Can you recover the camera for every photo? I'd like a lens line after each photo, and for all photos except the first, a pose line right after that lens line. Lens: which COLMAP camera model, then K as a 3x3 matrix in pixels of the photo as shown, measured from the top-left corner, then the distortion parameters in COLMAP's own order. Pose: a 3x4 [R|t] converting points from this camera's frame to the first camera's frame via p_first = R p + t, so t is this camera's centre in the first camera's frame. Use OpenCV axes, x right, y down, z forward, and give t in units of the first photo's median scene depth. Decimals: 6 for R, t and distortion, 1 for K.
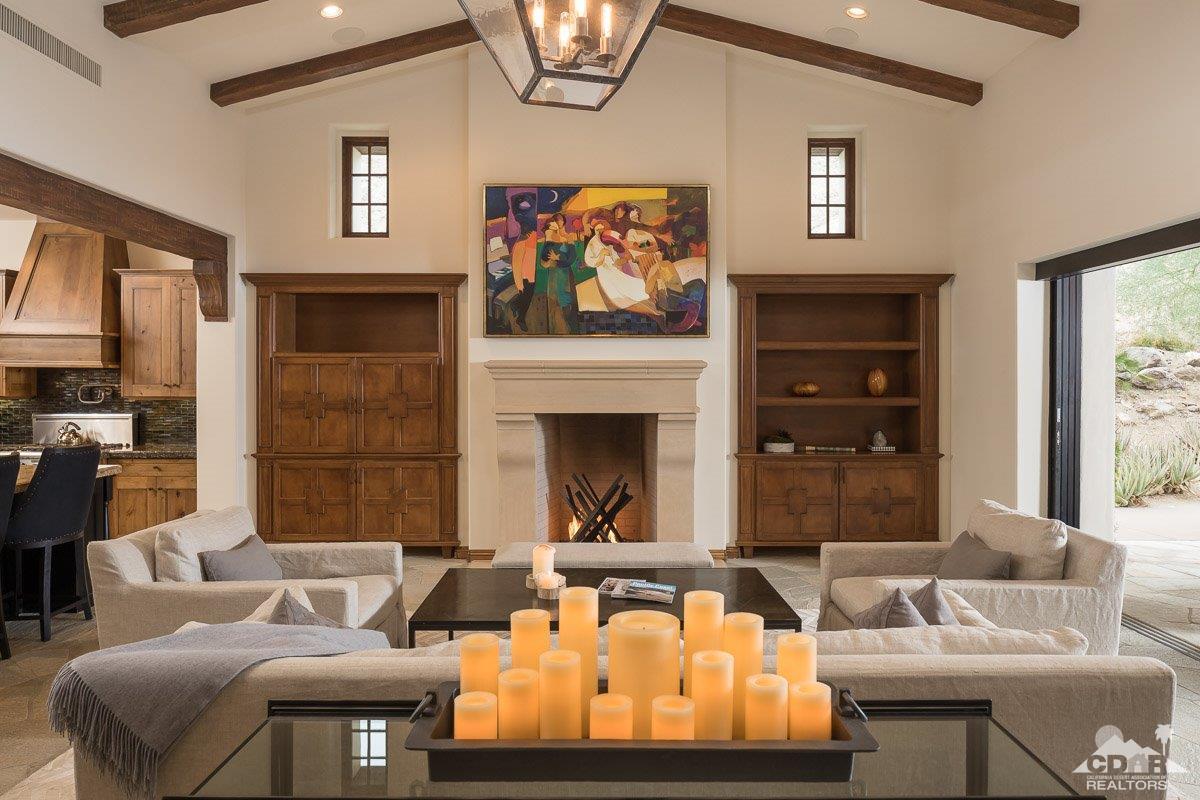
lens RADIAL K [[828.4, 0, 600.0], [0, 828.4, 400.0], [0, 0, 1]] dist [-0.006779, -0.002764]
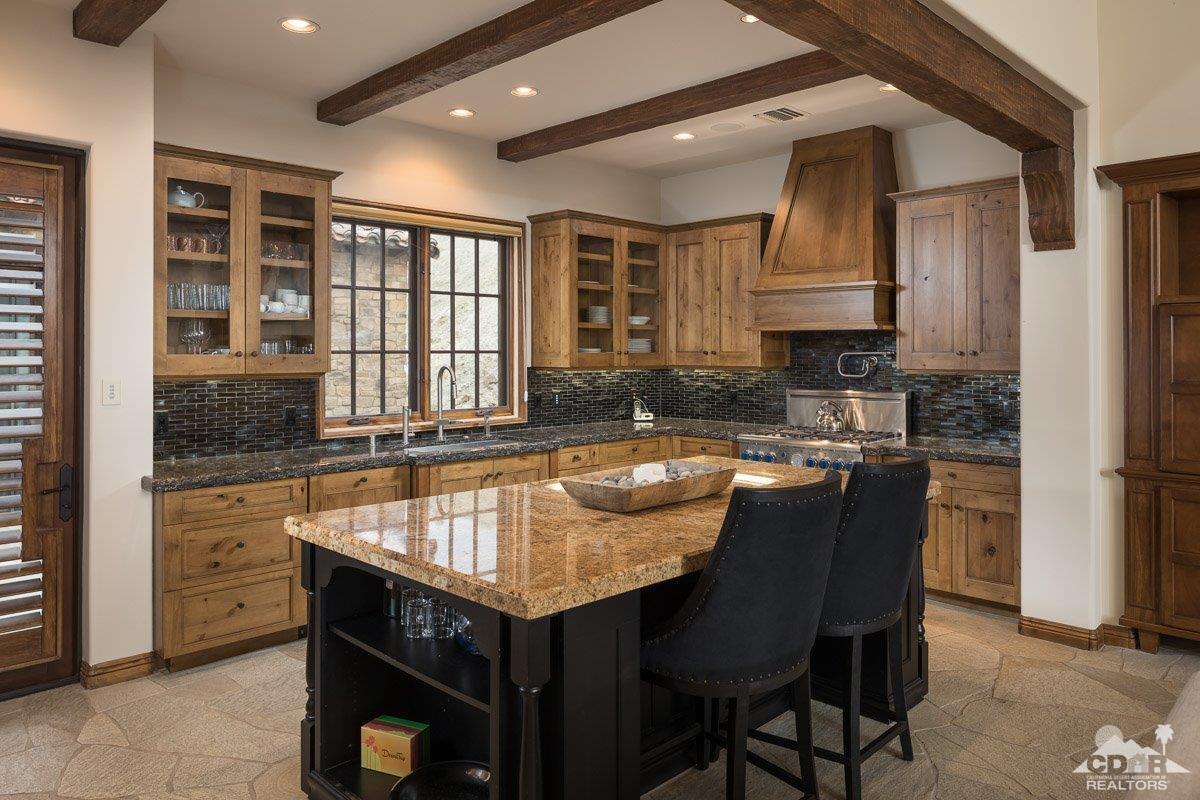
lens RADIAL K [[826.2, 0, 597.4], [0, 826.2, 353.2], [0, 0, 1]] dist [-0.005420, 0.000498]
pose [[0.710467, -0.002553, -0.703726, -0.267170], [-0.008833, 0.999882, -0.012544, -0.006780], [0.703675, 0.015128, 0.710361, 0.313996]]
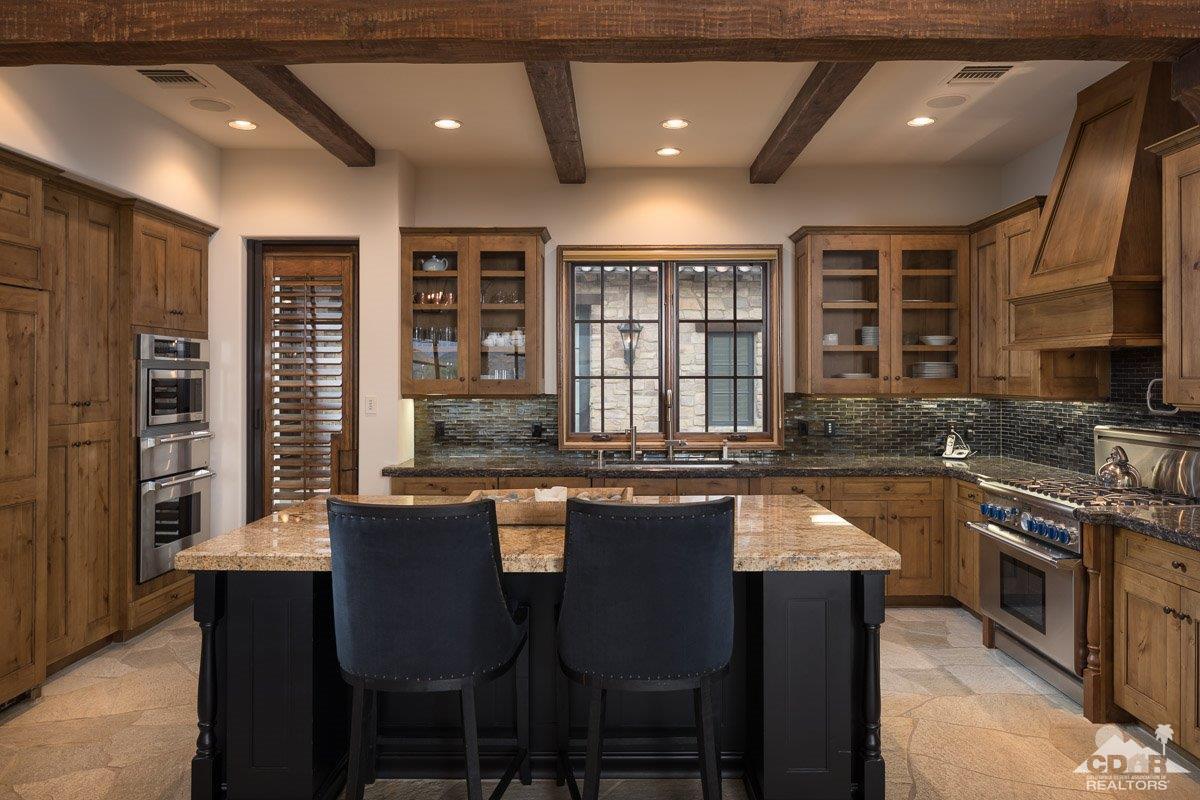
lens RADIAL K [[819.7, 0, 600.1], [0, 819.7, 378.7], [0, 0, 1]] dist [-0.003750, 0.001074]
pose [[-0.007256, -0.000776, -0.999973, -0.094239], [-0.015831, 0.999874, -0.000661, -0.013373], [0.999848, 0.015826, -0.007267, 0.697903]]
